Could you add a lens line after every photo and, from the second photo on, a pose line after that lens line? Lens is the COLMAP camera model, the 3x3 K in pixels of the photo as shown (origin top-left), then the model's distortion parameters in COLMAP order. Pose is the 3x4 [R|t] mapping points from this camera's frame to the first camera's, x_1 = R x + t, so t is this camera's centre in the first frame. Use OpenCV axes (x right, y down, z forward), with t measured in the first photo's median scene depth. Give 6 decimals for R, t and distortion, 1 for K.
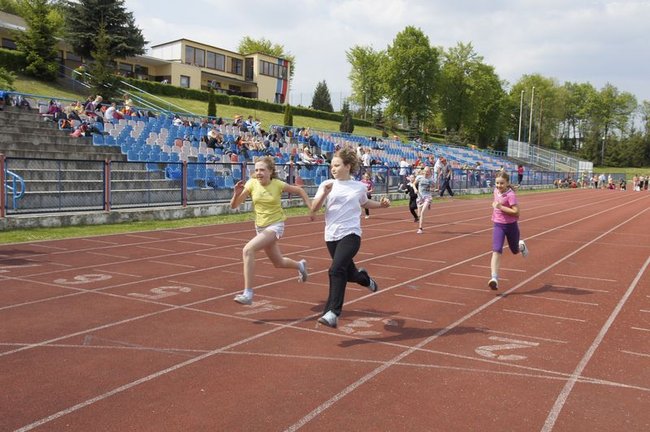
lens RADIAL K [[729.8, 0, 325.0], [0, 729.8, 216.0], [0, 0, 1]] dist [-0.009757, 0.288054]
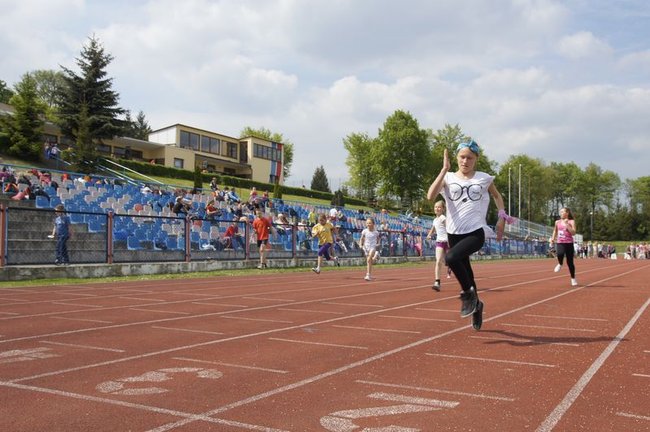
lens RADIAL K [[684.8, 0, 325.0], [0, 684.8, 216.0], [0, 0, 1]] dist [-0.020948, 0.189208]
pose [[0.999594, -0.026353, -0.010817, 0.019156], [0.024847, 0.992289, -0.121428, 0.009206], [0.013933, 0.121110, 0.992541, 0.046365]]
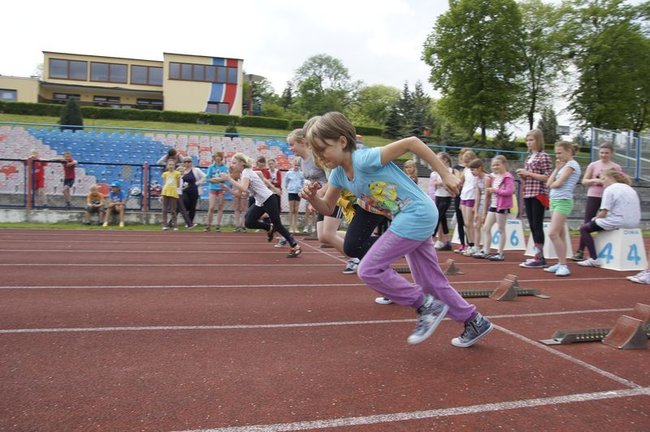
lens RADIAL K [[462.9, 0, 325.0], [0, 462.9, 216.0], [0, 0, 1]] dist [-0.142462, 0.102647]
pose [[0.658351, 0.008022, -0.752669, 0.385261], [-0.062525, 0.997070, -0.044063, -0.031878], [0.750110, 0.076070, 0.656923, 0.787234]]
